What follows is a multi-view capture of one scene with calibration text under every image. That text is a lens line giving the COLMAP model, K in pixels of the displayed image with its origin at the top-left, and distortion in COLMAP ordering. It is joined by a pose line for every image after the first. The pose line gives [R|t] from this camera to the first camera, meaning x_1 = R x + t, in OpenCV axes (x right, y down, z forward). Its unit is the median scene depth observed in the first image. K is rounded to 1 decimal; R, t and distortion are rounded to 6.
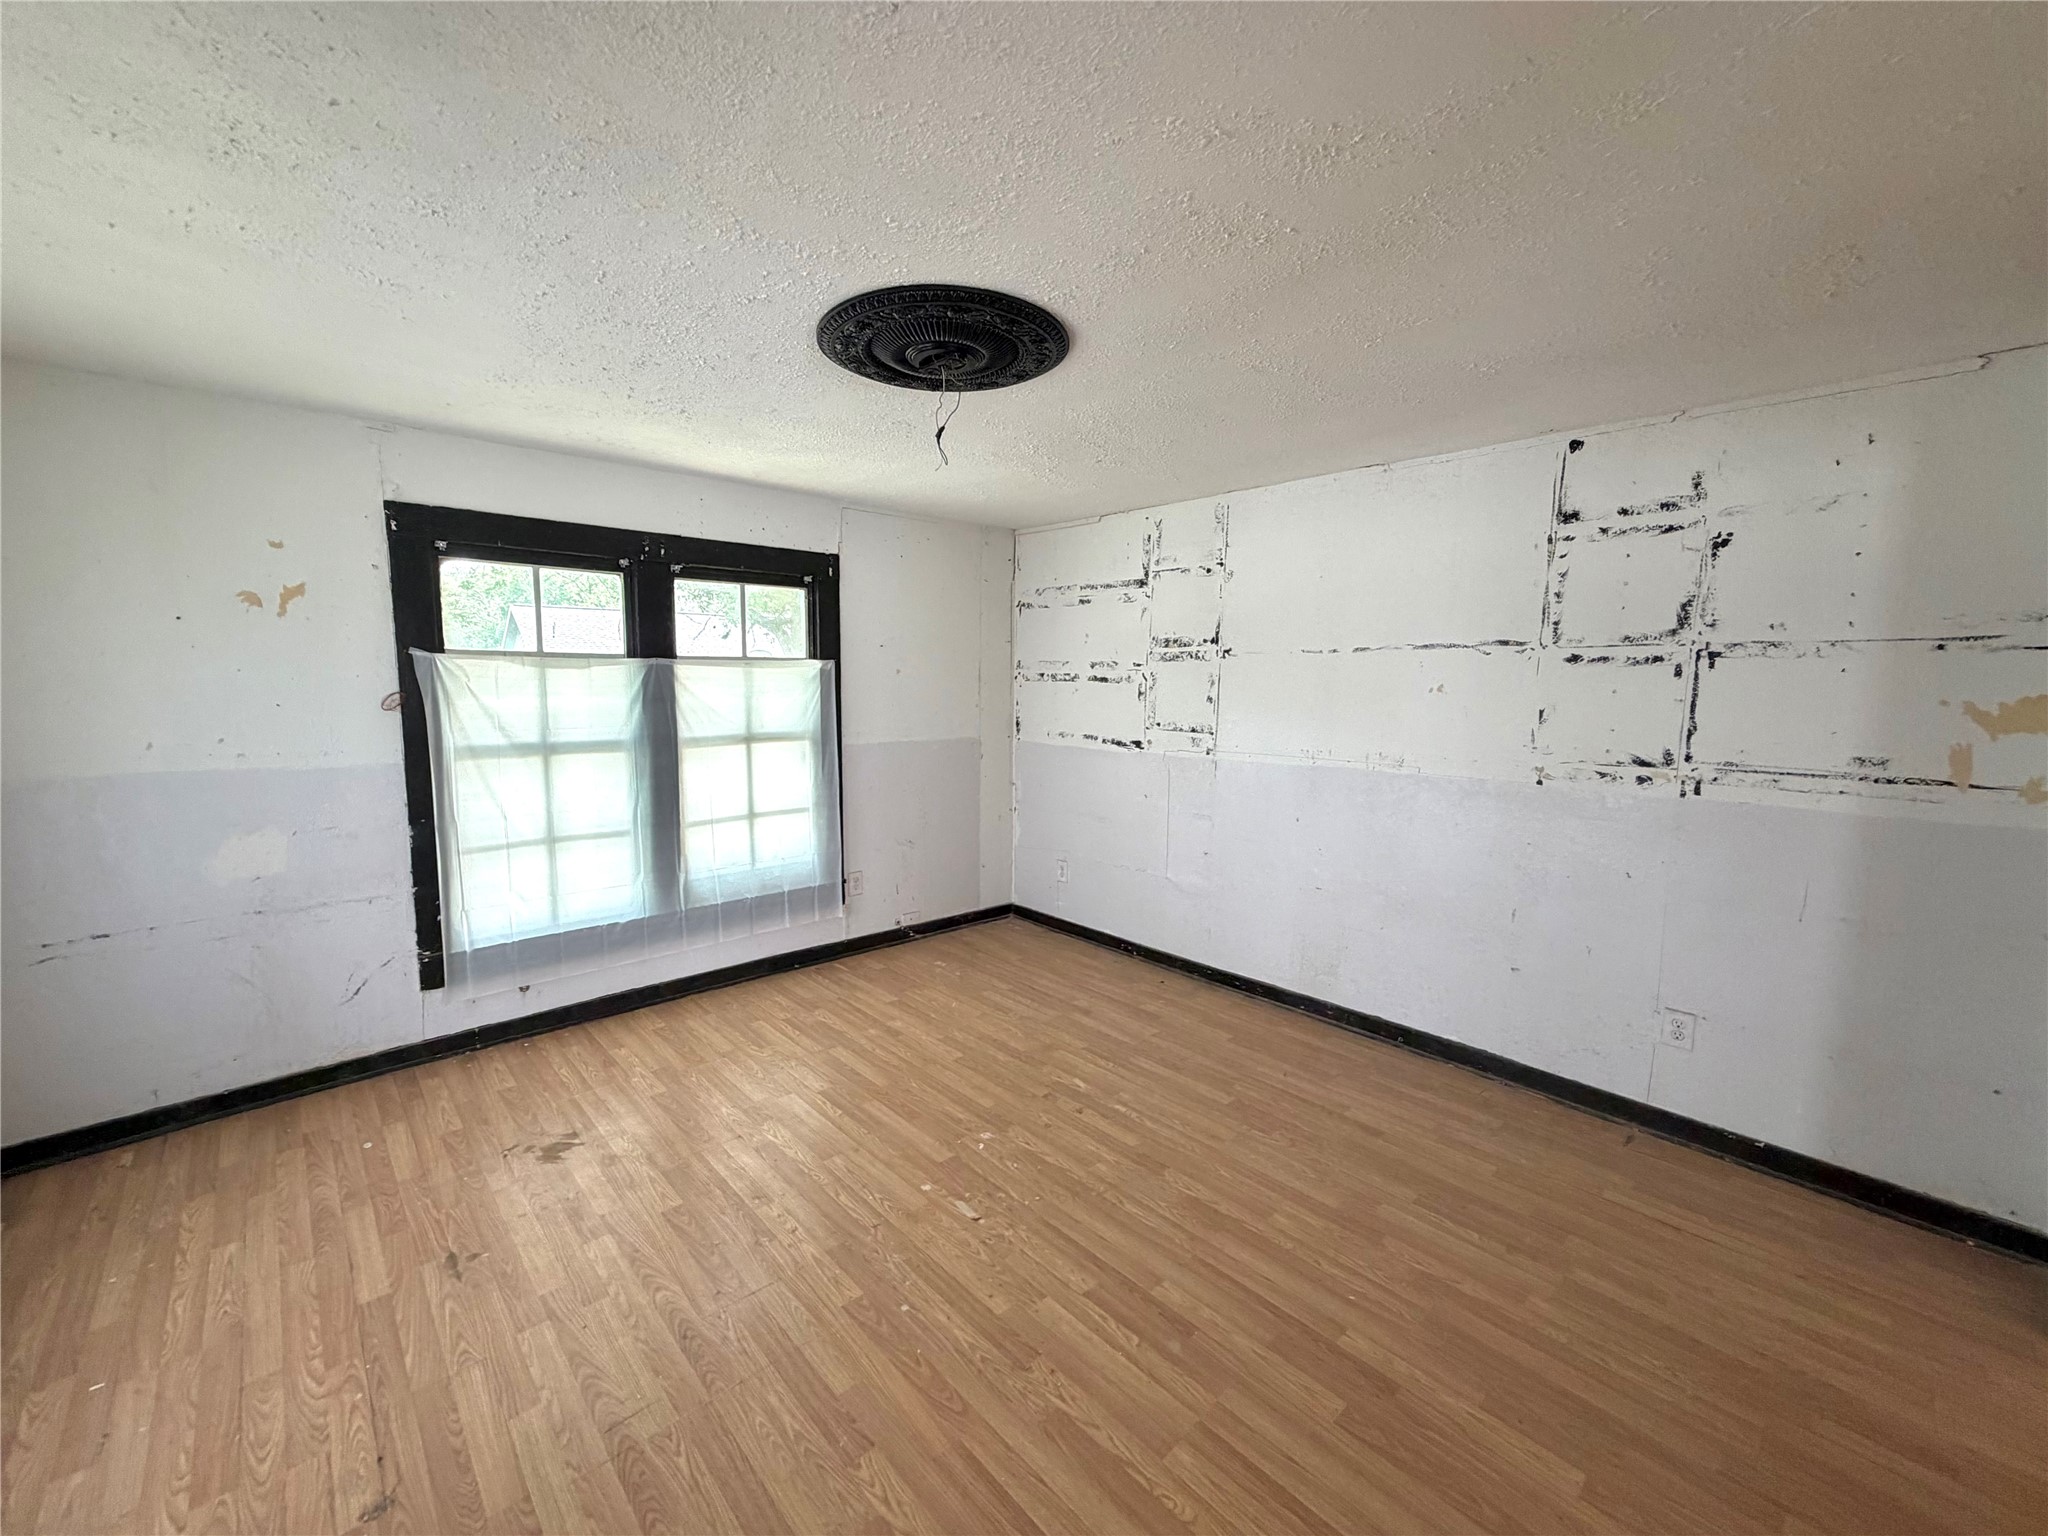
lens RADIAL K [[819.2, 0, 1021.5], [0, 819.2, 766.3], [0, 0, 1]] dist [0.000872, -0.000057]
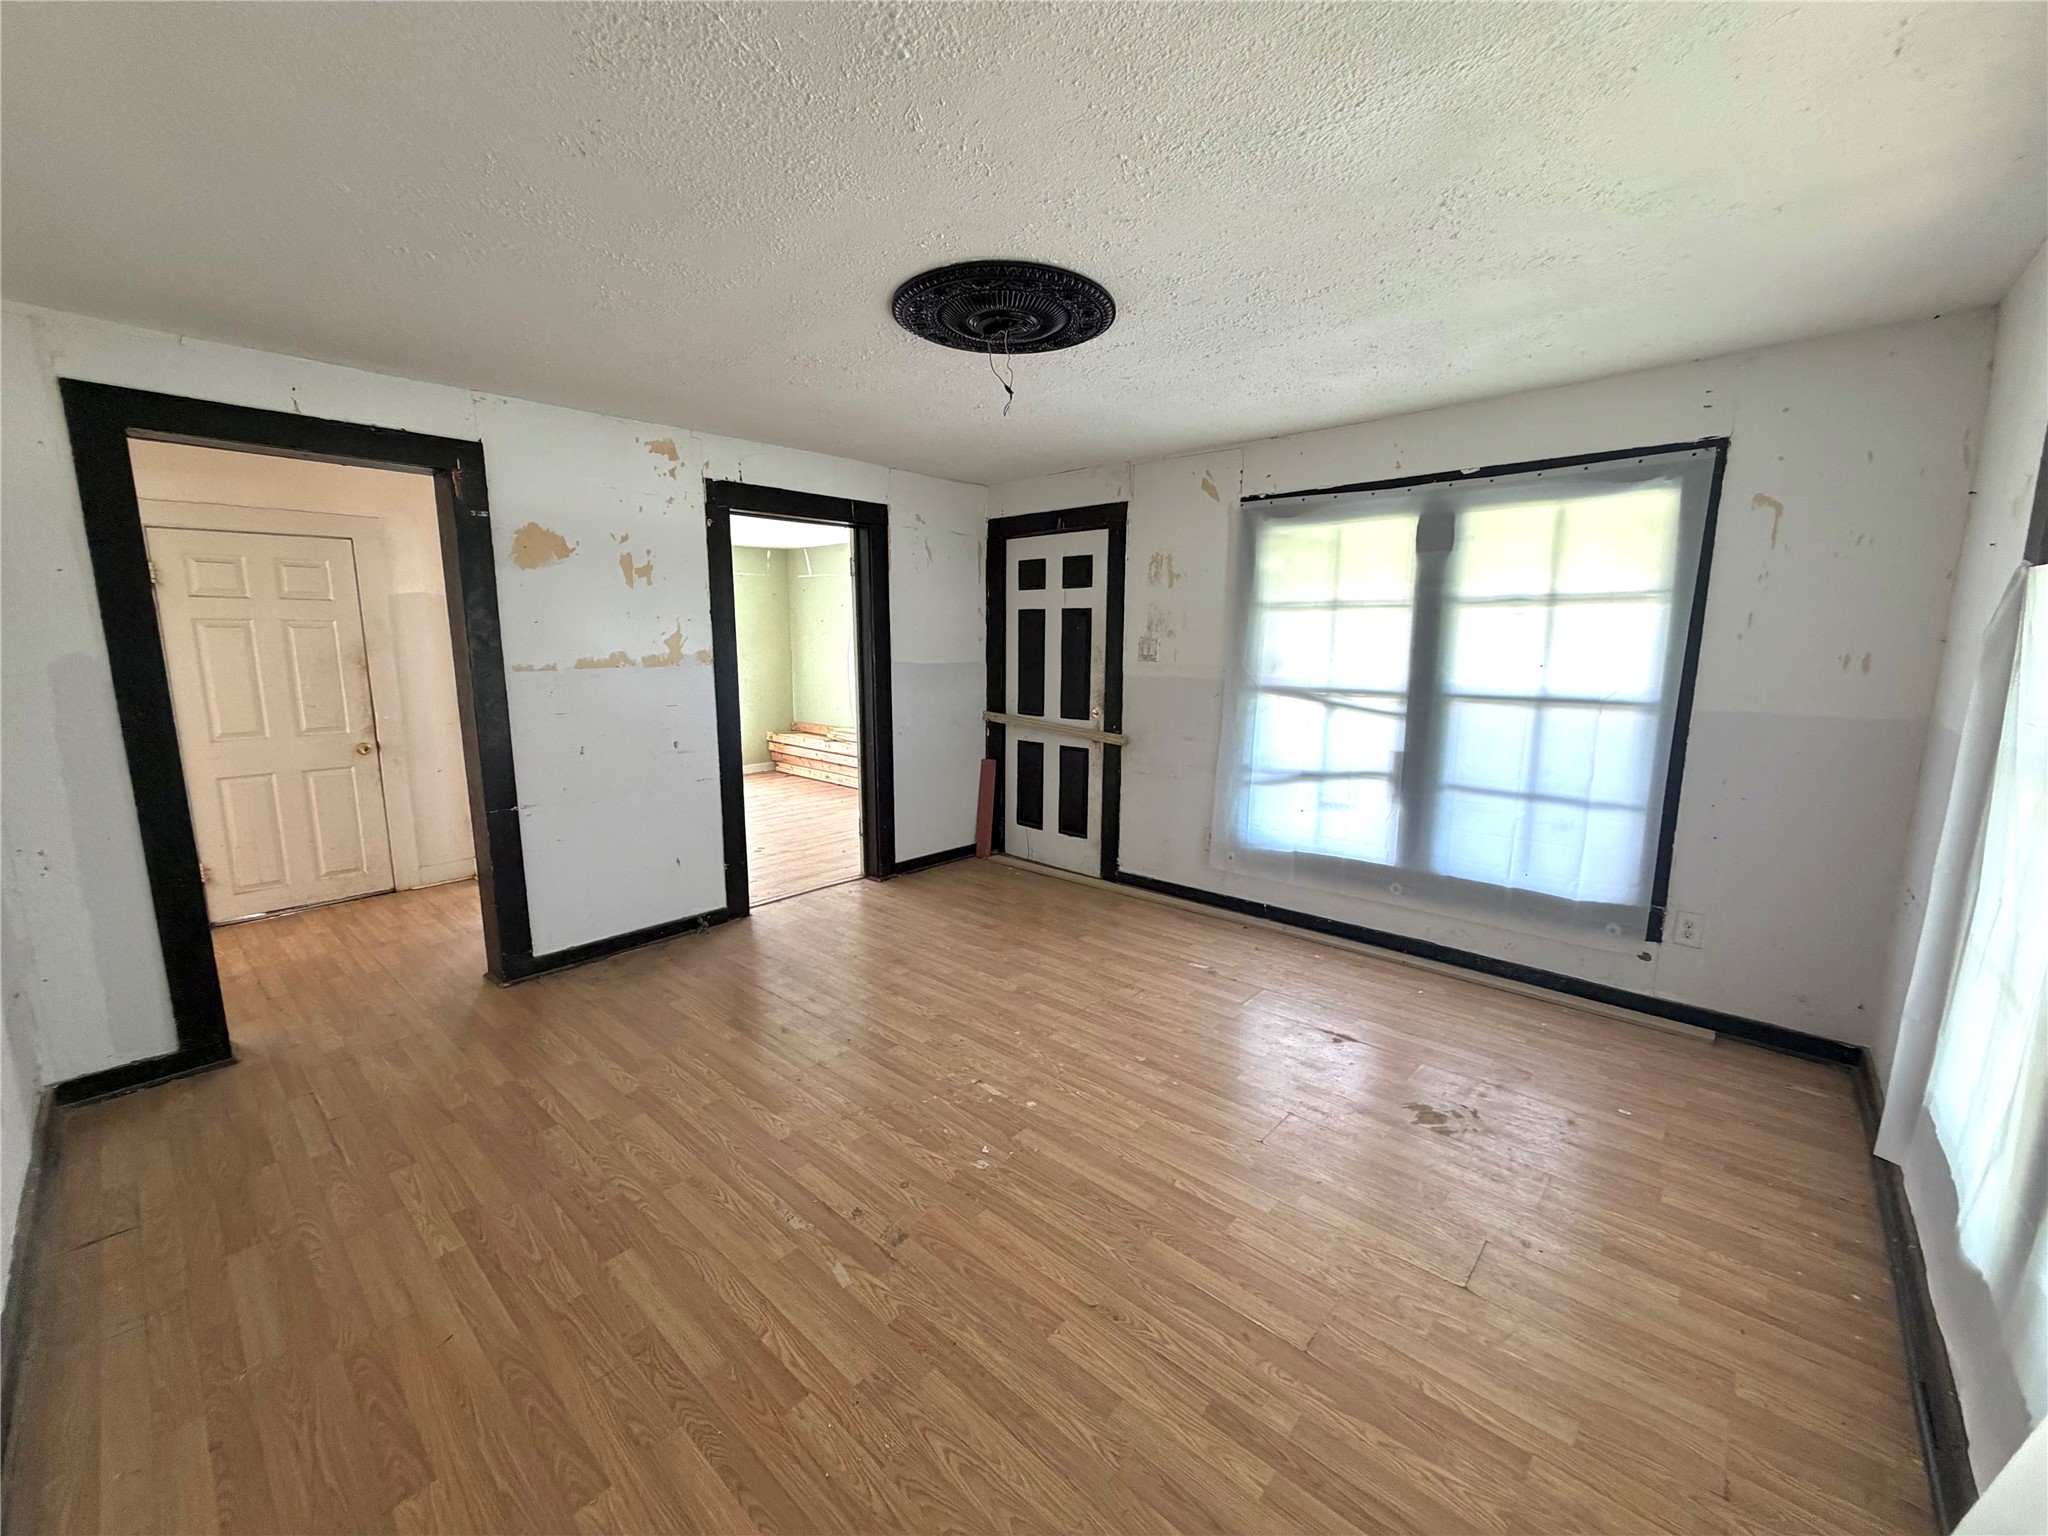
lens RADIAL K [[819.2, 0, 1021.3], [0, 819.2, 771.4], [0, 0, 1]] dist [0.000872, -0.000057]
pose [[-0.995887, 0.005217, -0.090452, -0.009016], [-0.019275, 0.963288, 0.267777, -0.147216], [0.088529, 0.268419, -0.959226, 1.568003]]
